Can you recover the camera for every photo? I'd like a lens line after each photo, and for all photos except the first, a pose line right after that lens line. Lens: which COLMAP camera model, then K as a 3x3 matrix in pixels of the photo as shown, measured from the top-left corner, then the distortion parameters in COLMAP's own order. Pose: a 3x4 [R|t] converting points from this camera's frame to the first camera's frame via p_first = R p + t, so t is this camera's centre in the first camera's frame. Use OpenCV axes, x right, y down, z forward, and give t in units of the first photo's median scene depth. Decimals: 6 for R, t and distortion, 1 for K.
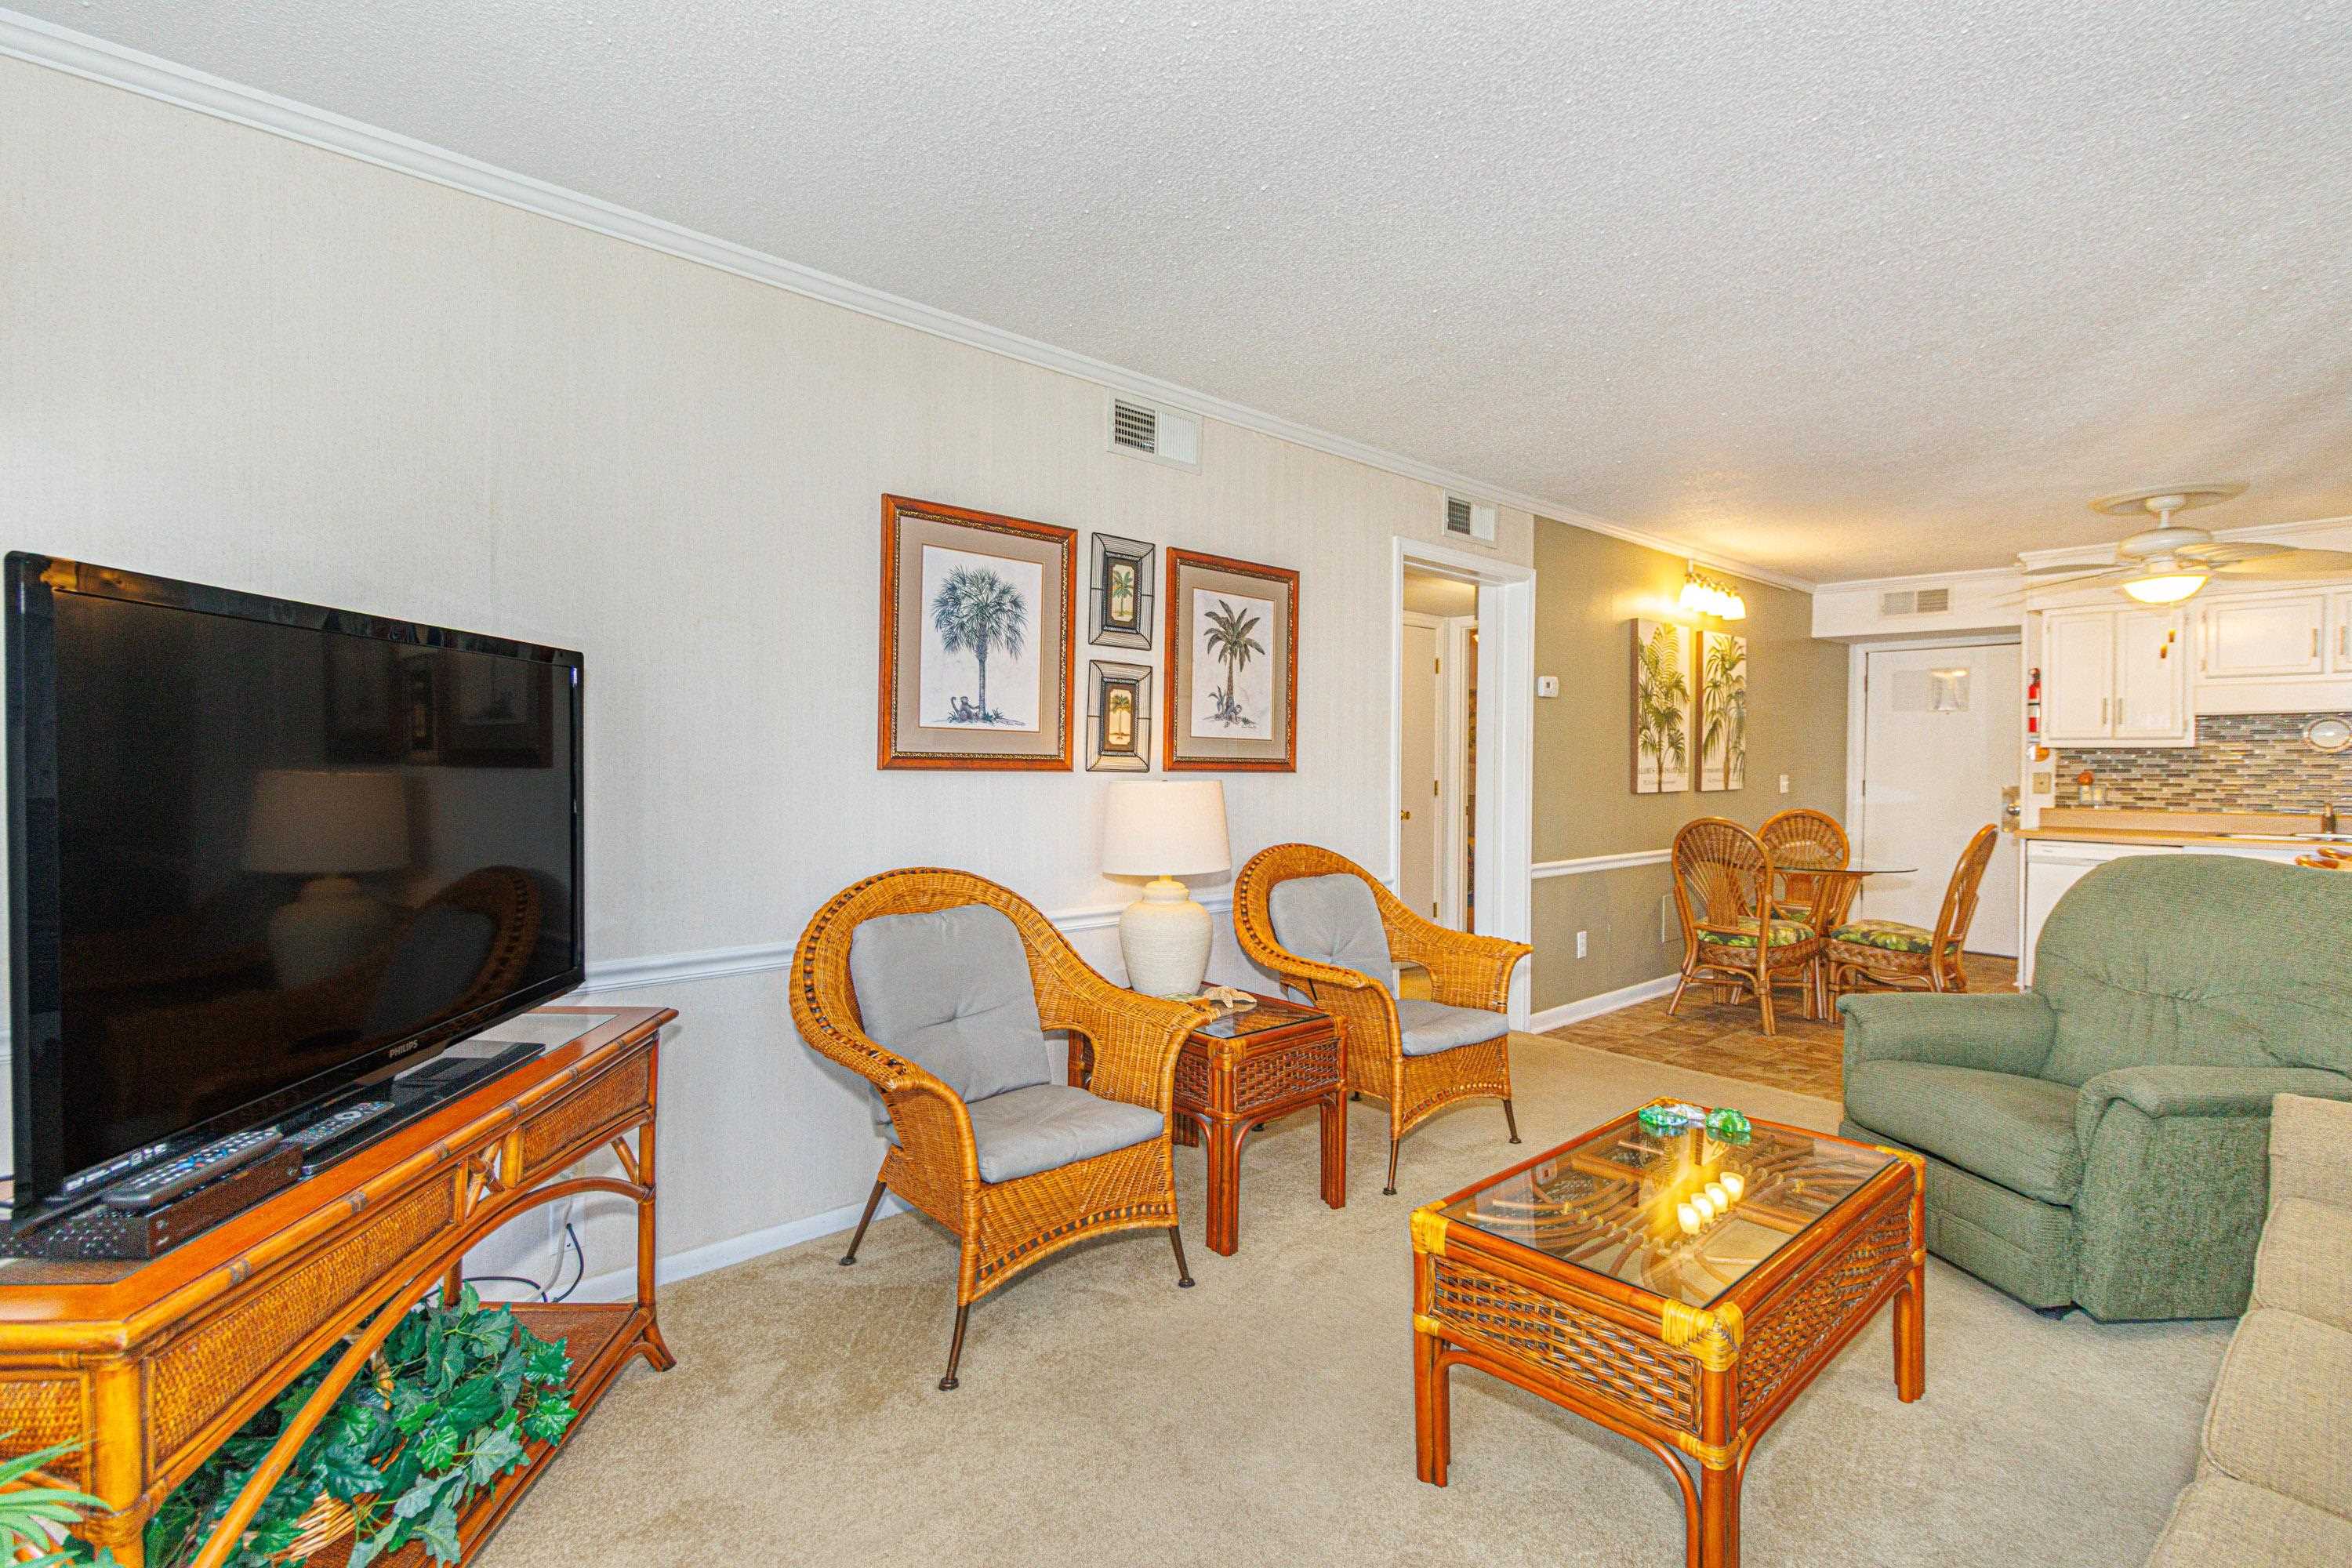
lens RADIAL K [[1088.3, 0, 1161.6], [0, 1088.3, 772.8], [0, 0, 1]] dist [0.003408, 0.001276]
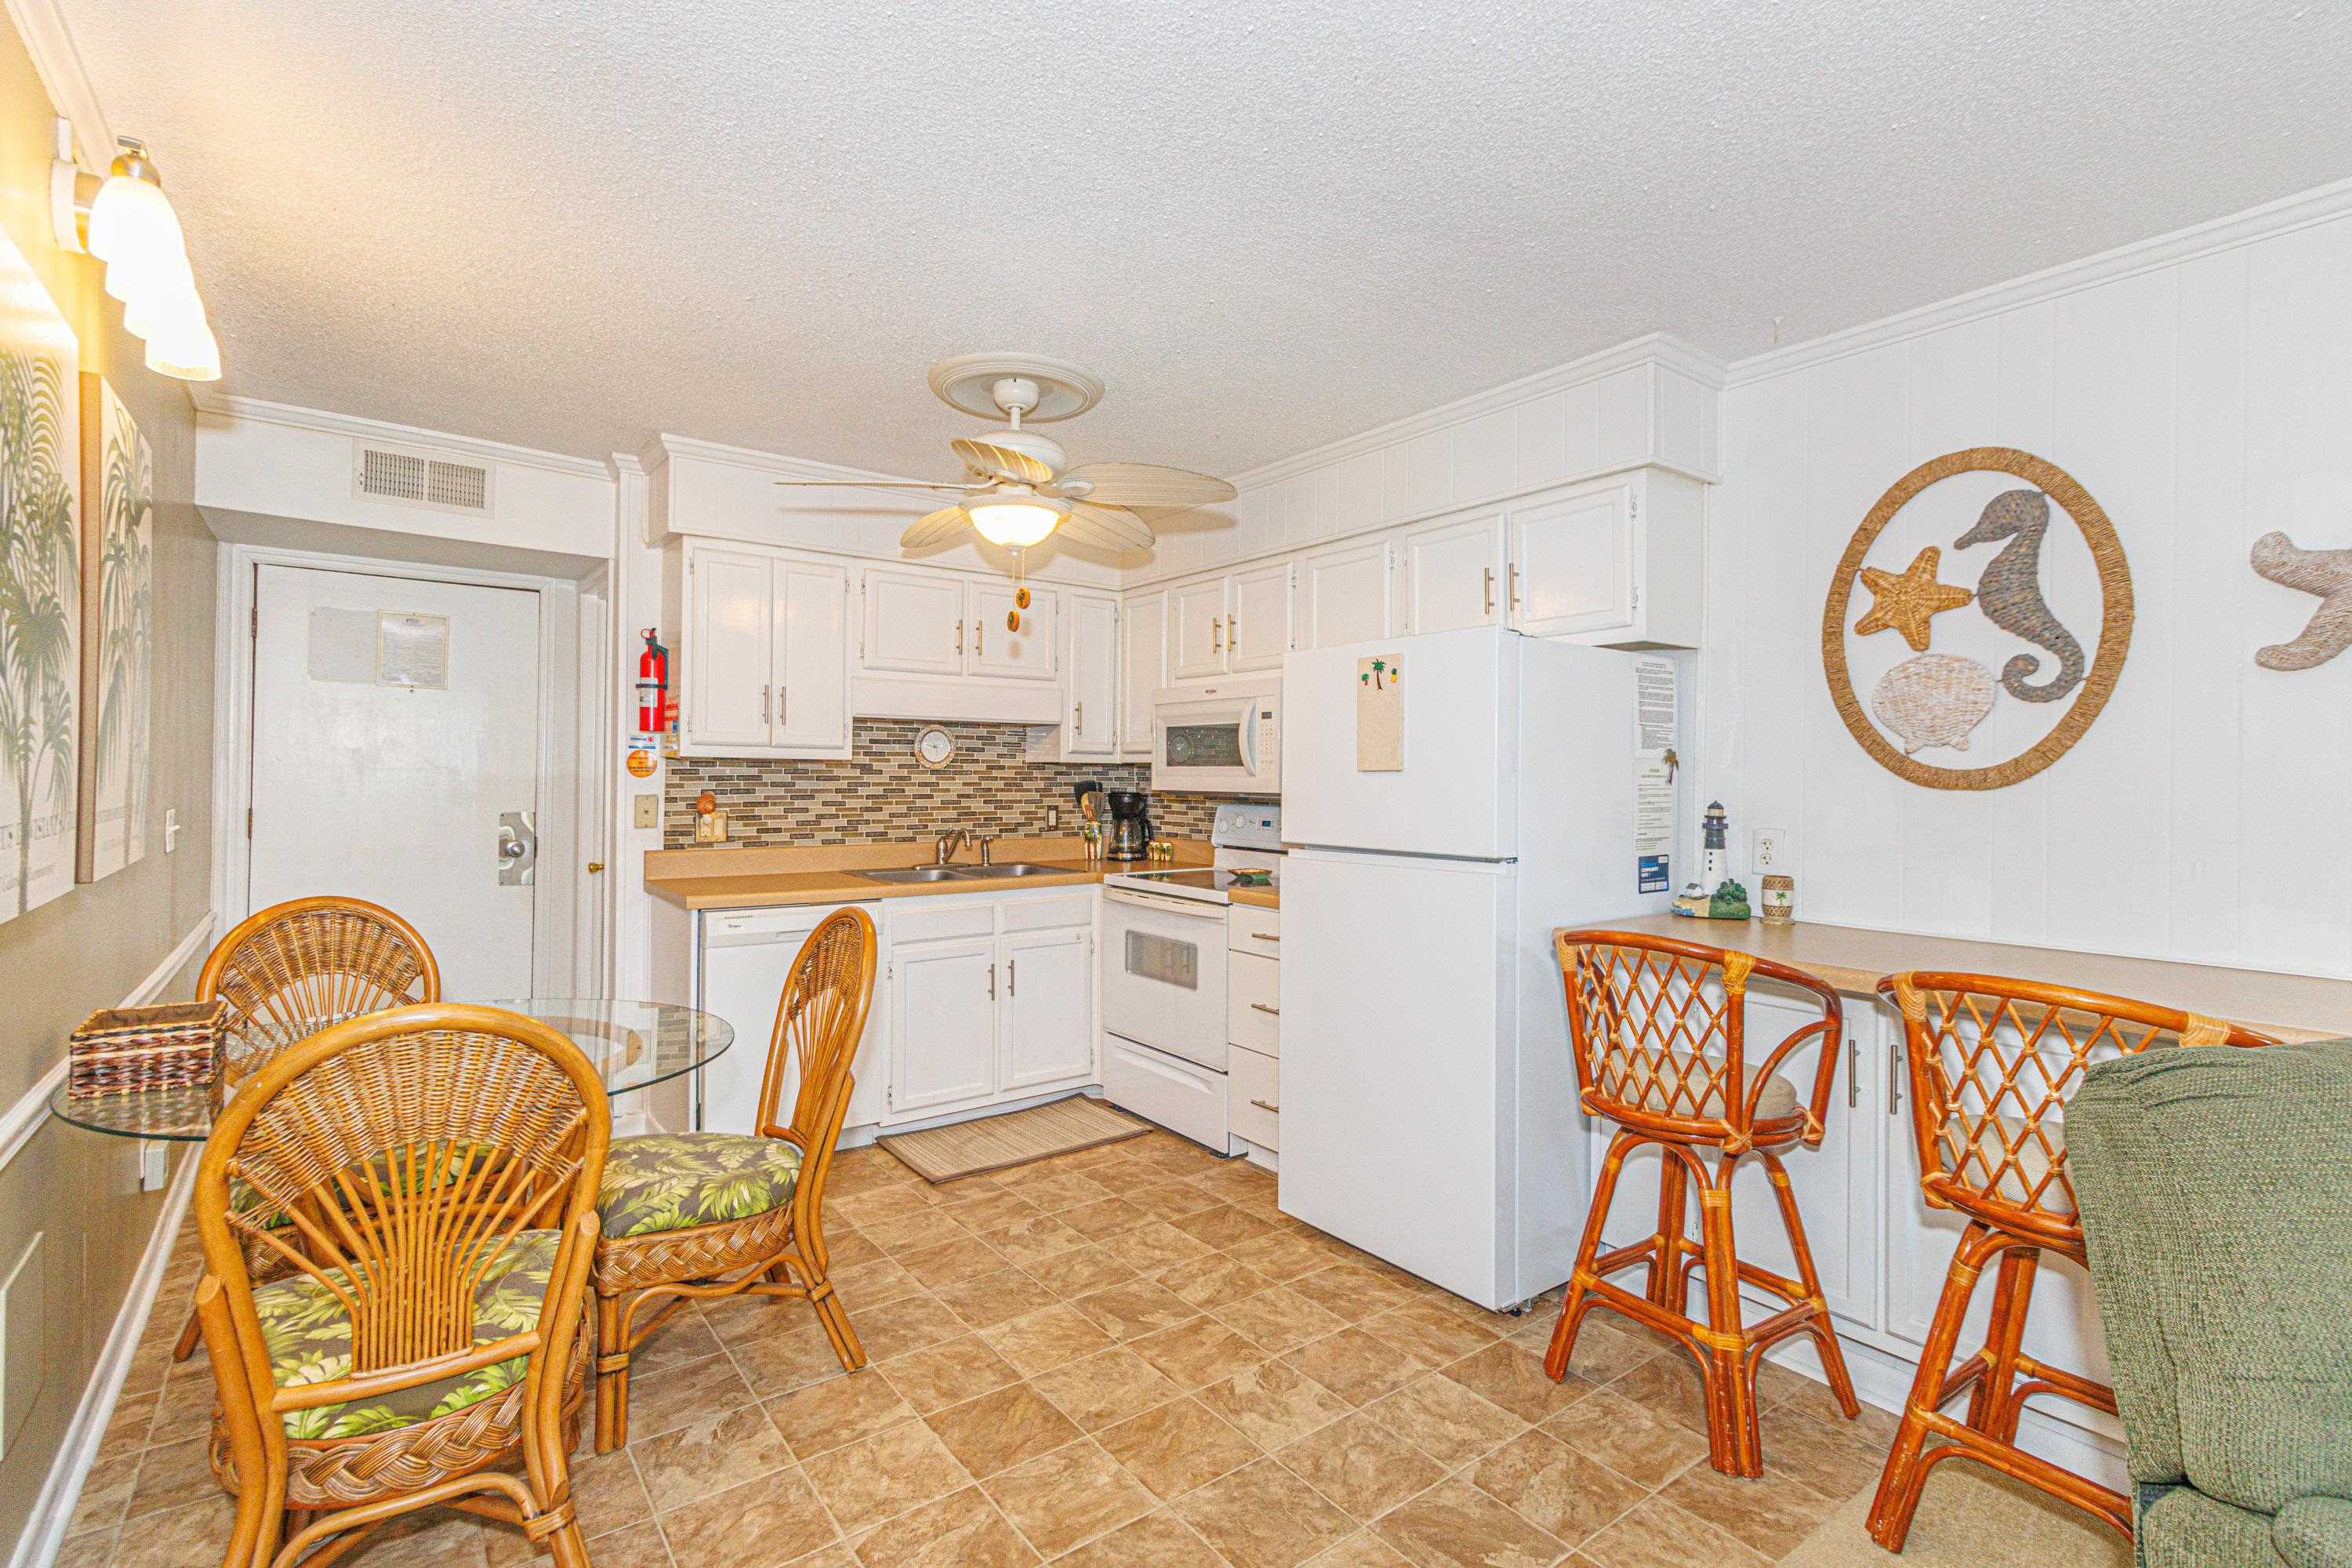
lens RADIAL K [[1088.3, 0, 1161.6], [0, 1088.3, 772.8], [0, 0, 1]] dist [0.003408, 0.001276]
pose [[0.082124, -0.005242, 0.996608, 0.349529], [-0.000519, 0.999986, 0.005303, -0.029277], [-0.996622, -0.000953, 0.082120, 1.130124]]
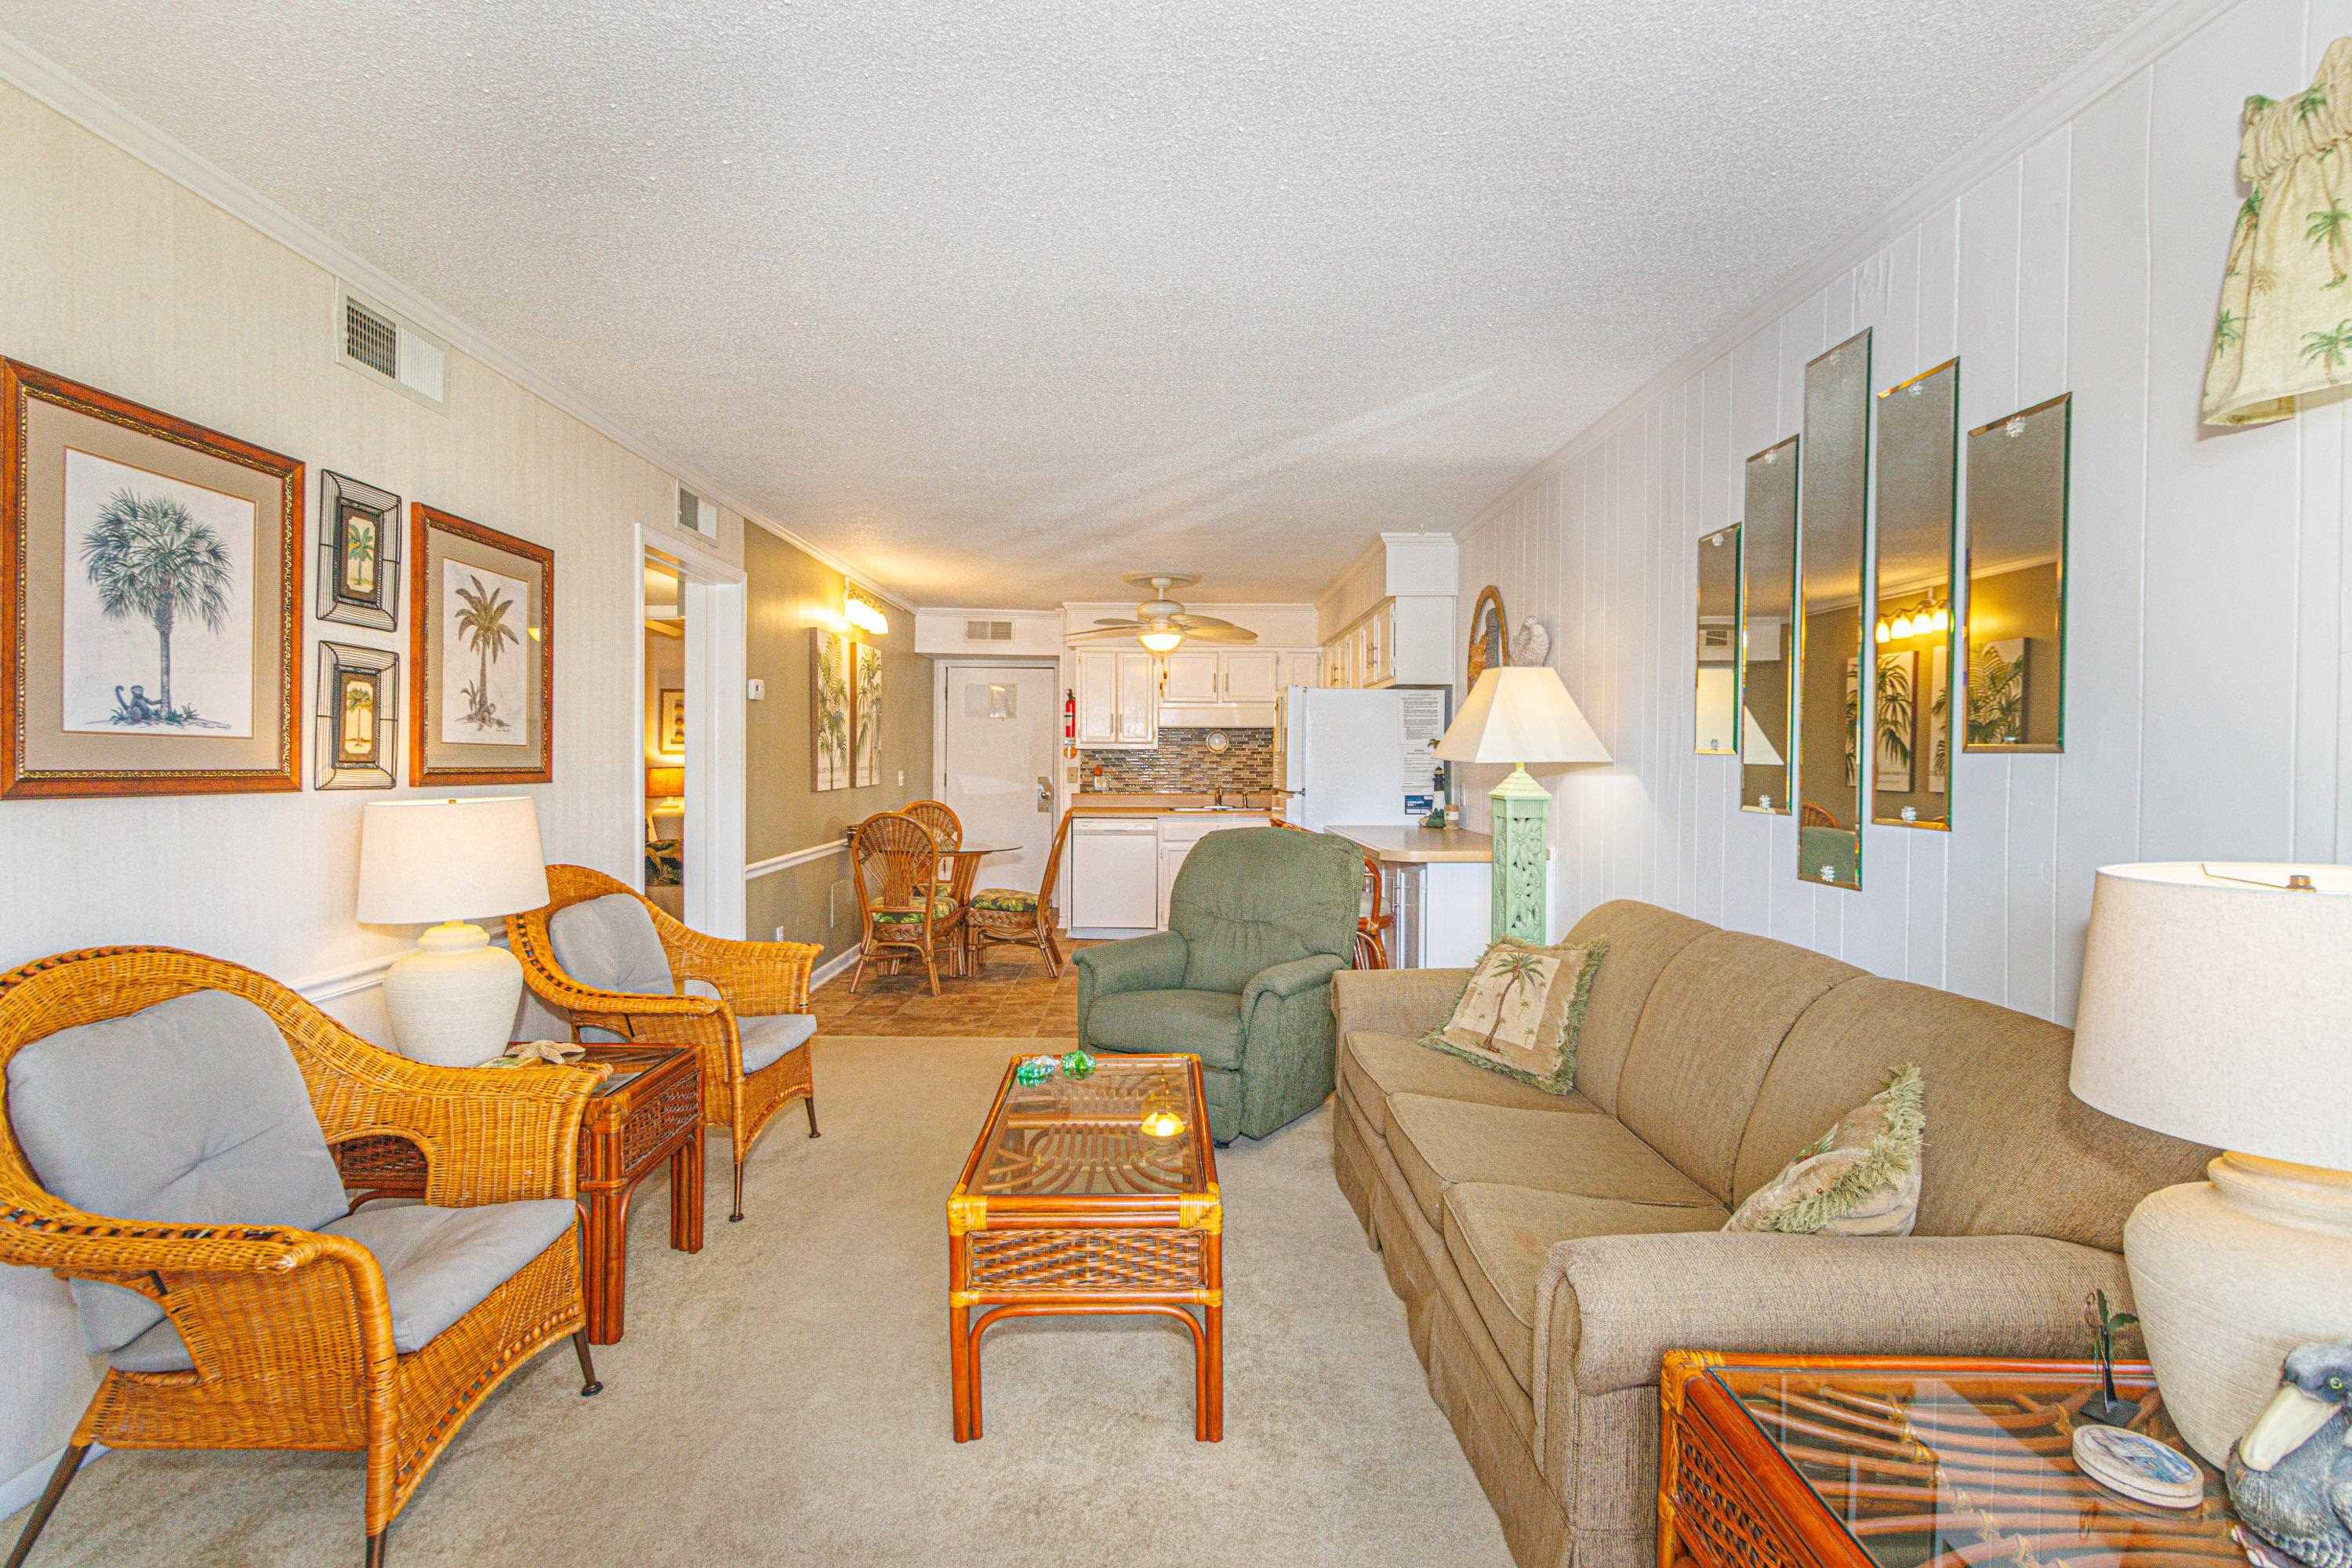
lens RADIAL K [[1088.3, 0, 1161.6], [0, 1088.3, 772.8], [0, 0, 1]] dist [0.003408, 0.001276]
pose [[0.654269, -0.014206, 0.756129, -0.232604], [0.006334, 0.999891, 0.013305, -0.018079], [-0.756236, -0.003915, 0.654288, 0.071532]]
